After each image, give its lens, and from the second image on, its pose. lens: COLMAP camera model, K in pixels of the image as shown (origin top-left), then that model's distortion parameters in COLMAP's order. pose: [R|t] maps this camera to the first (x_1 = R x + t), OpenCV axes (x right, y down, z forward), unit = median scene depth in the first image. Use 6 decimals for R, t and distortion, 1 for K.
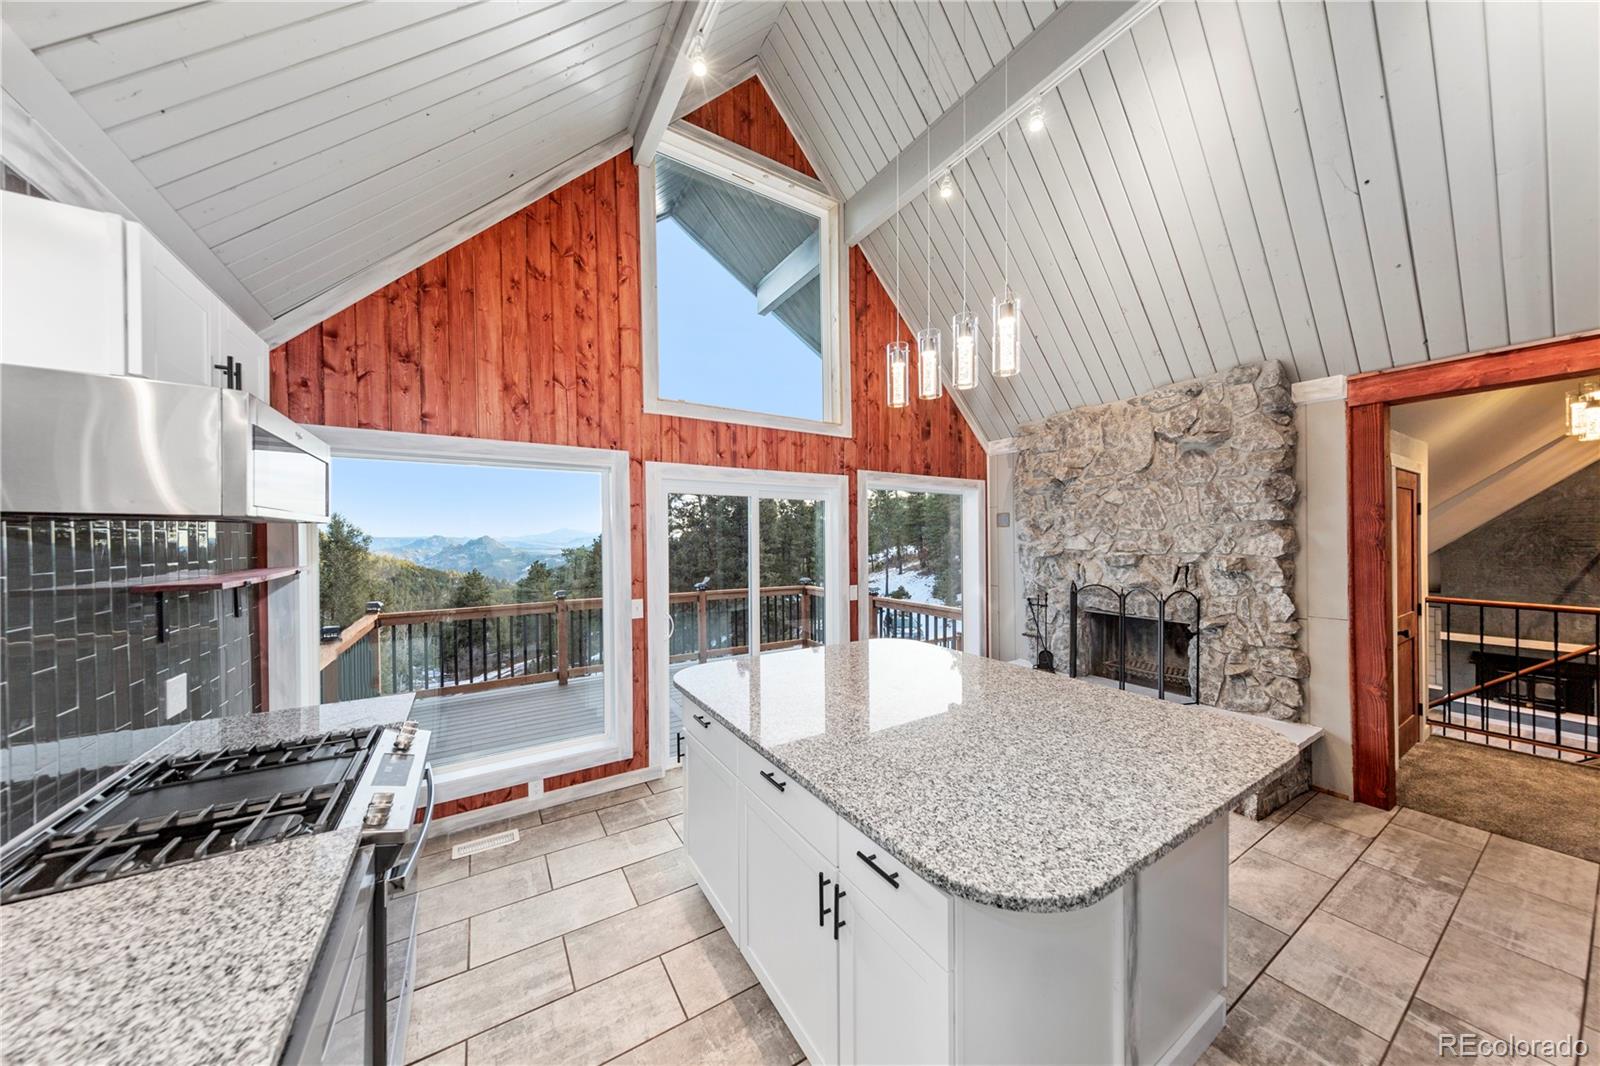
lens RADIAL K [[511.6, 0, 800.1], [0, 511.6, 539.9], [0, 0, 1]] dist [0.008029, -0.000147]
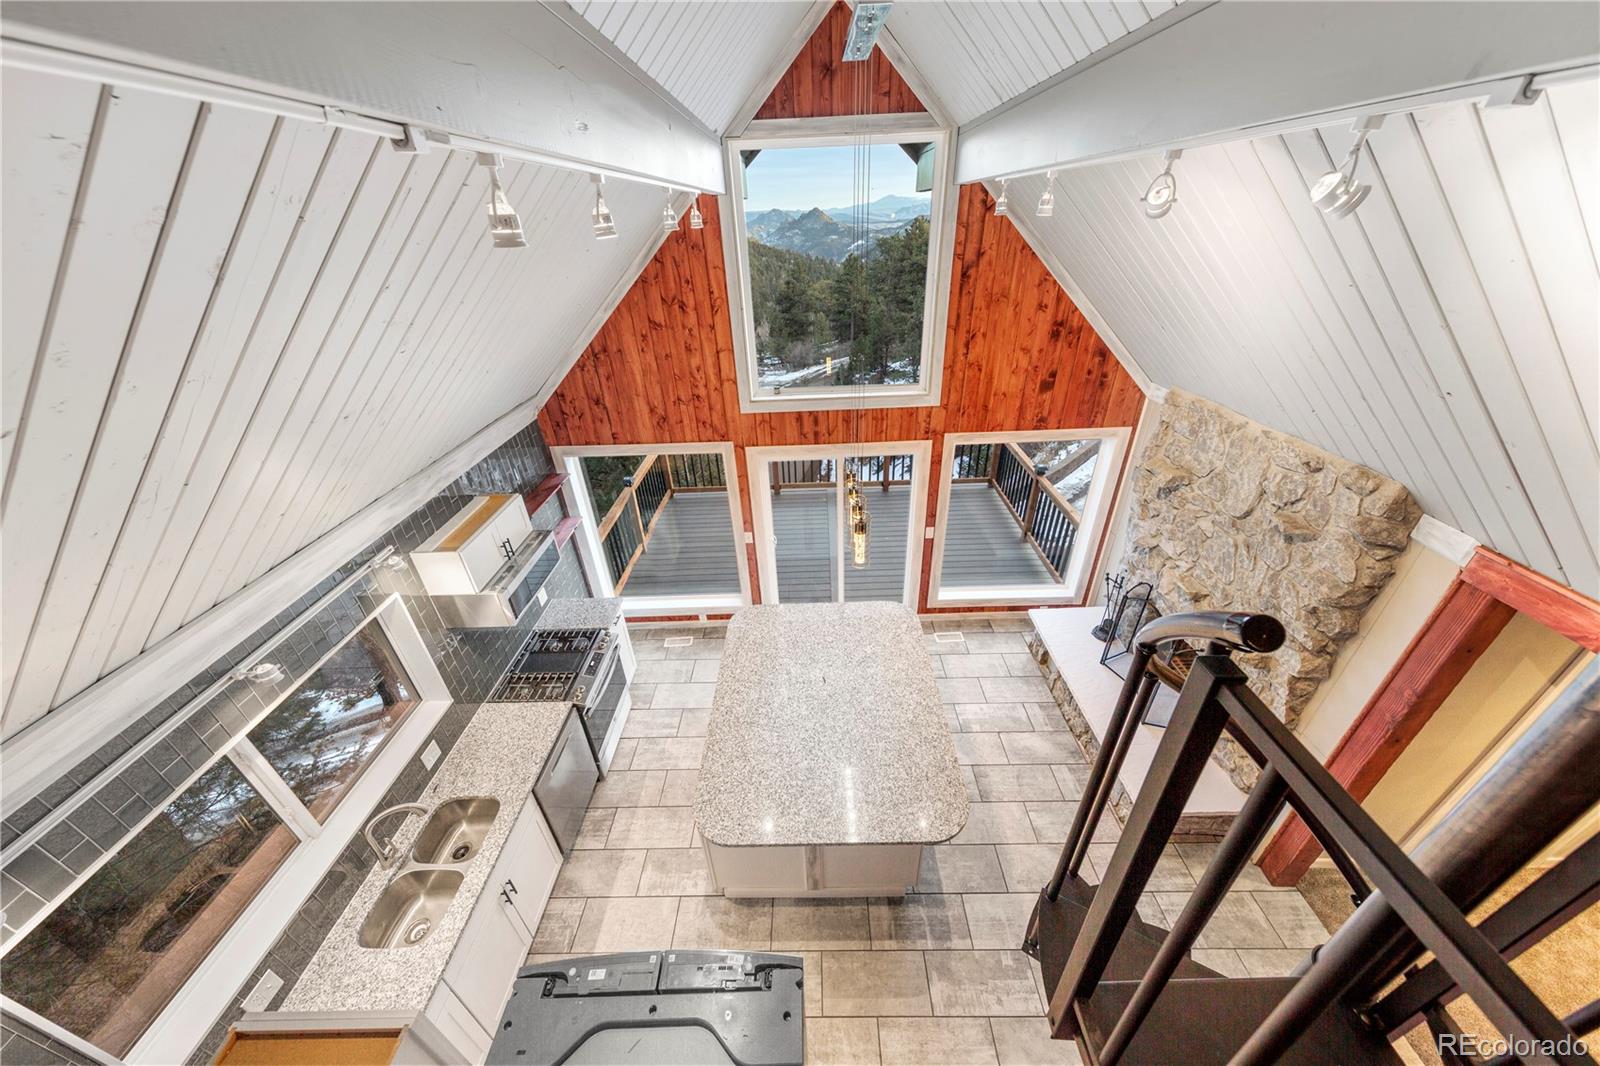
lens RADIAL K [[536.5, 0, 807.6], [0, 536.5, 529.4], [0, 0, 1]] dist [0.004285, 0.000039]
pose [[0.843869, 0.255905, -0.471591, 0.512306], [0.024986, 0.859237, 0.510967, -0.620396], [0.535968, -0.442972, 0.718689, -0.038039]]
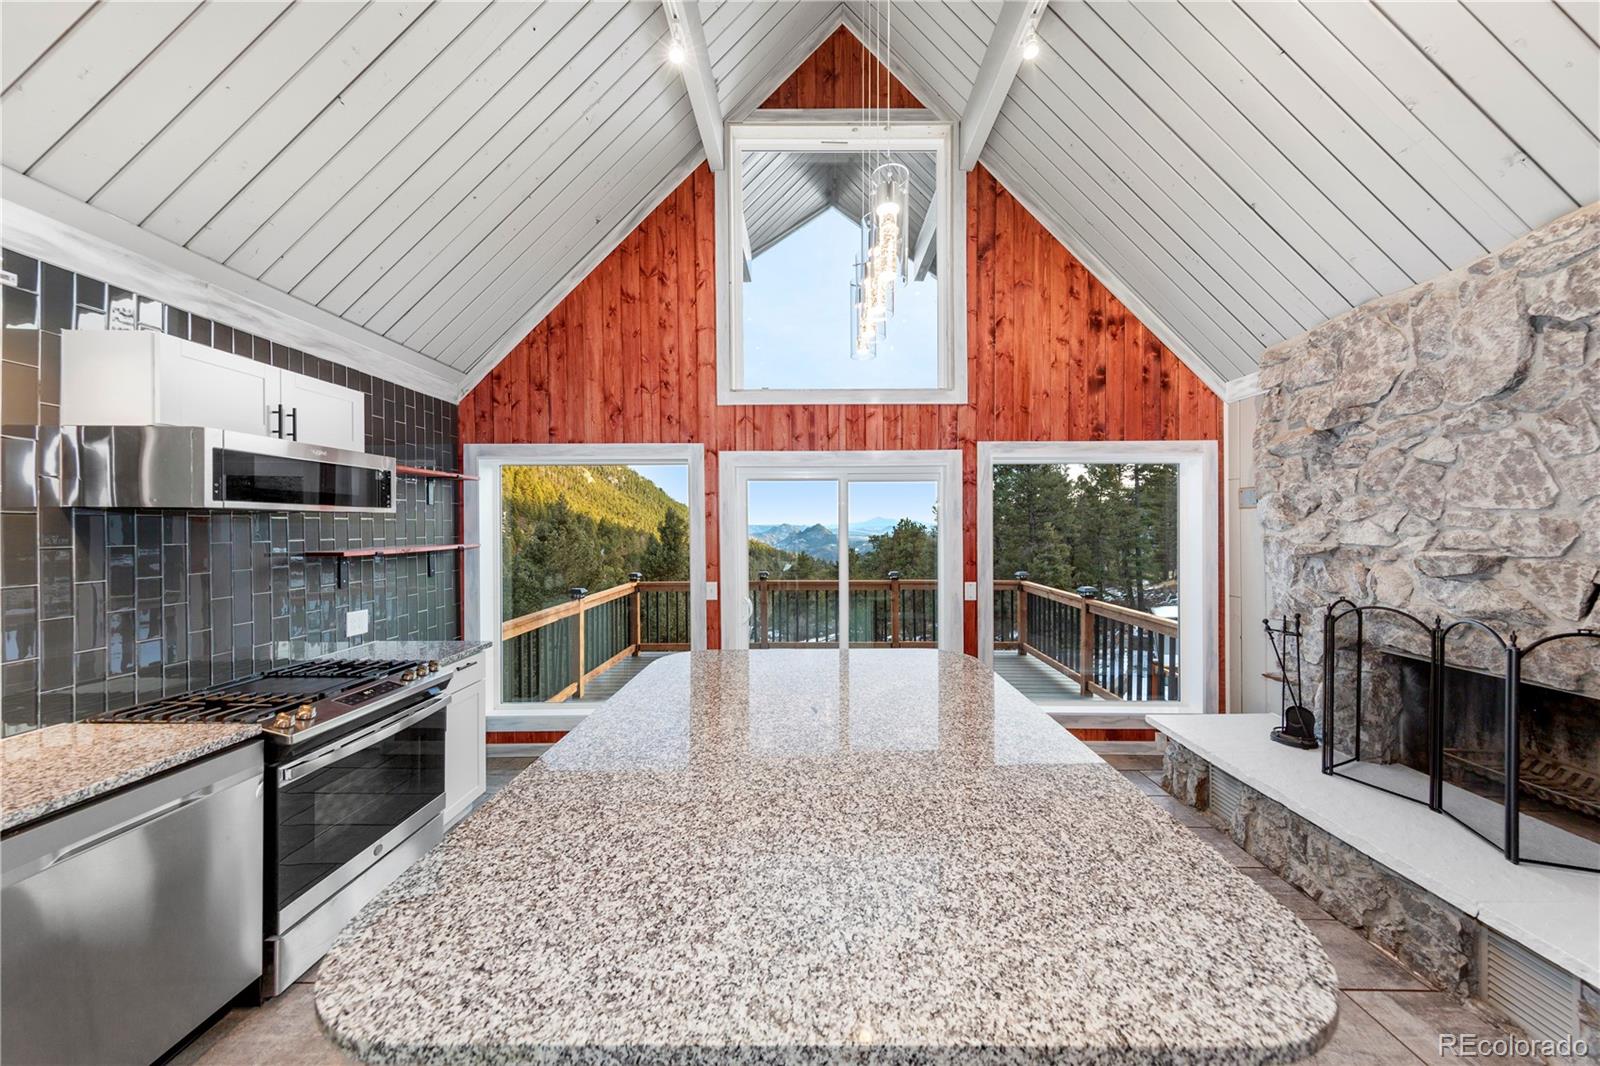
lens RADIAL K [[511.6, 0, 811.2], [0, 511.6, 528.8], [0, 0, 1]] dist [0.008029, -0.000147]
pose [[0.843630, 0.005328, -0.536898, 0.377657], [-0.004337, 0.999986, 0.003108, 0.001552], [0.536907, -0.000293, 0.843641, 0.190969]]
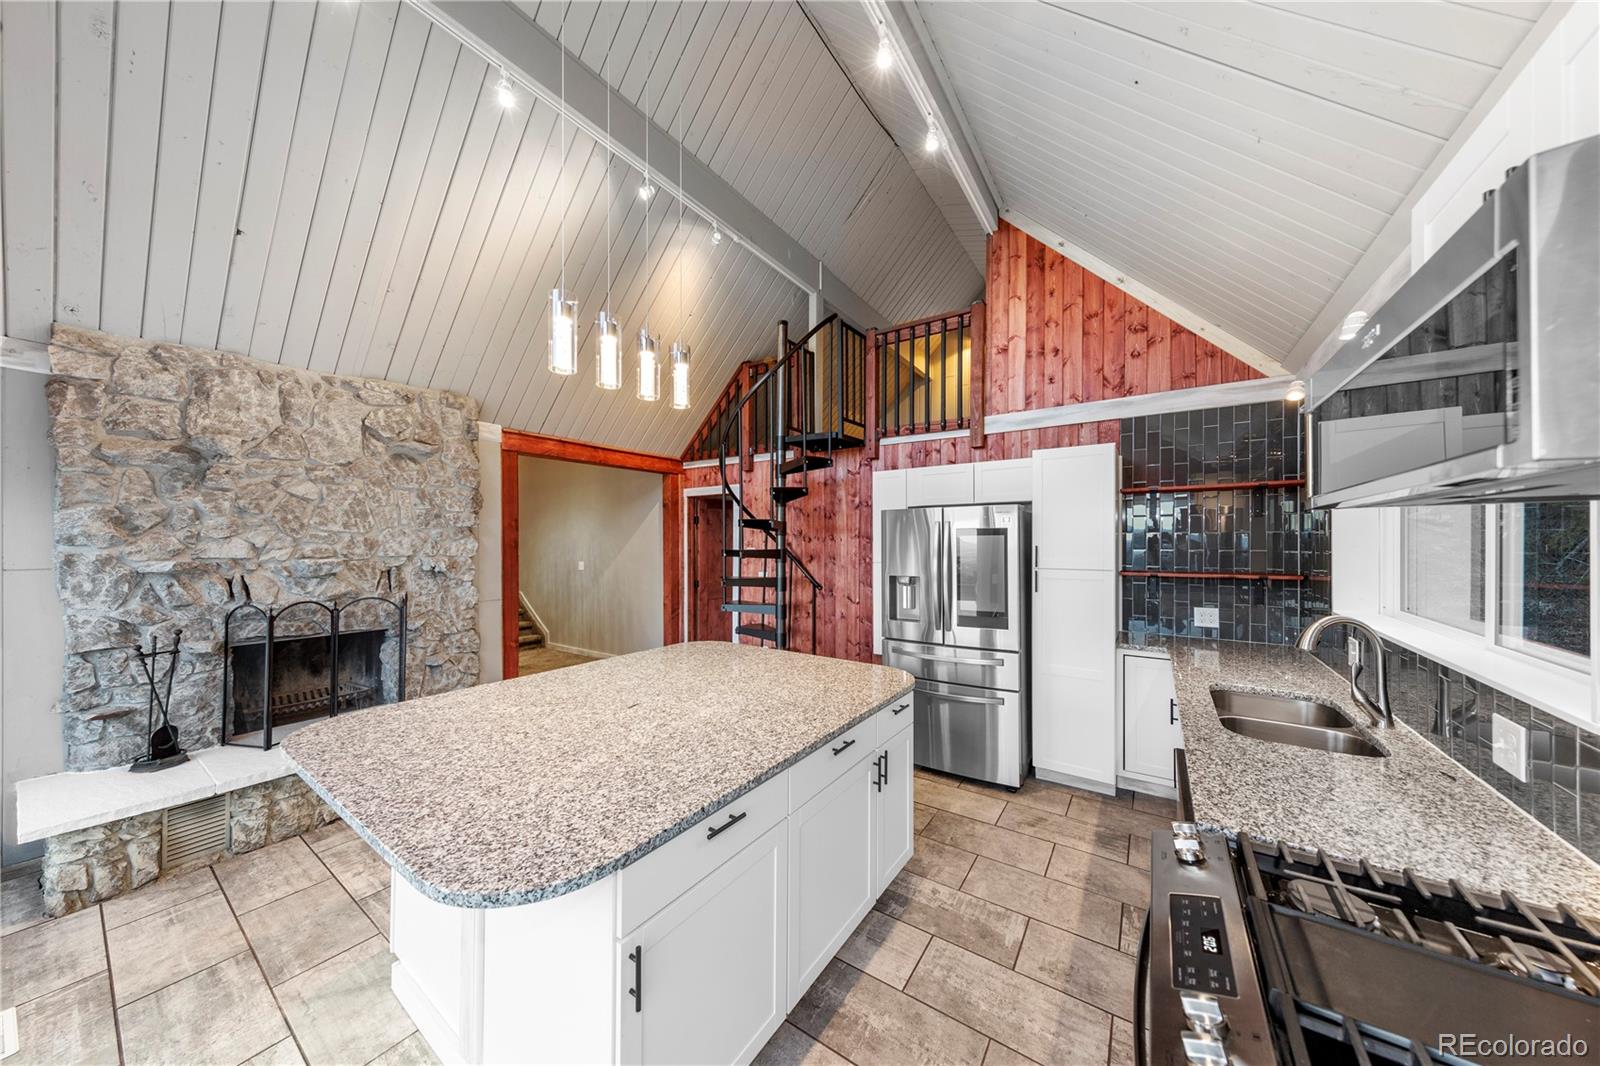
lens RADIAL K [[511.6, 0, 802.3], [0, 511.6, 538.6], [0, 0, 1]] dist [0.008029, -0.000147]
pose [[-0.392179, 0.002444, 0.919885, -0.460301], [-0.000168, 0.999996, -0.002728, -0.006544], [-0.919889, -0.001225, -0.392178, 0.657047]]
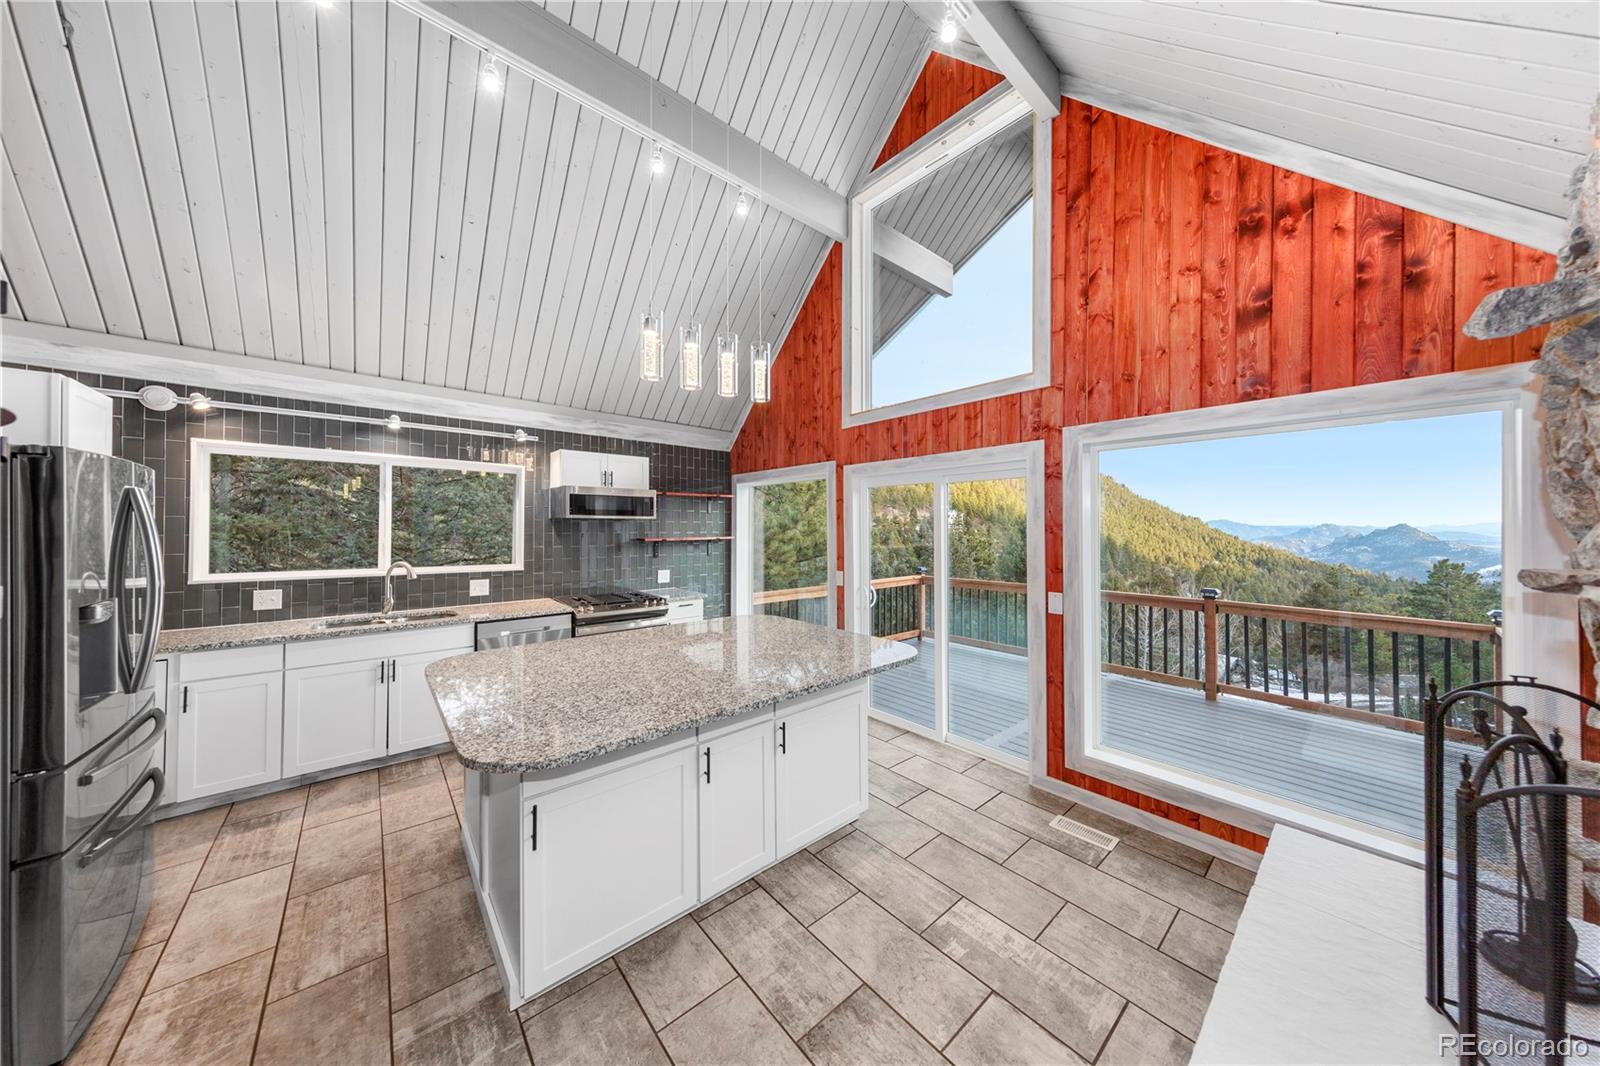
lens RADIAL K [[511.6, 0, 802.2], [0, 511.6, 523.0], [0, 0, 1]] dist [0.008029, -0.000147]
pose [[0.142861, -0.002650, -0.989739, 0.861422], [-0.007799, 0.999962, -0.003803, -0.002766], [0.989712, 0.008262, 0.142835, 0.634479]]
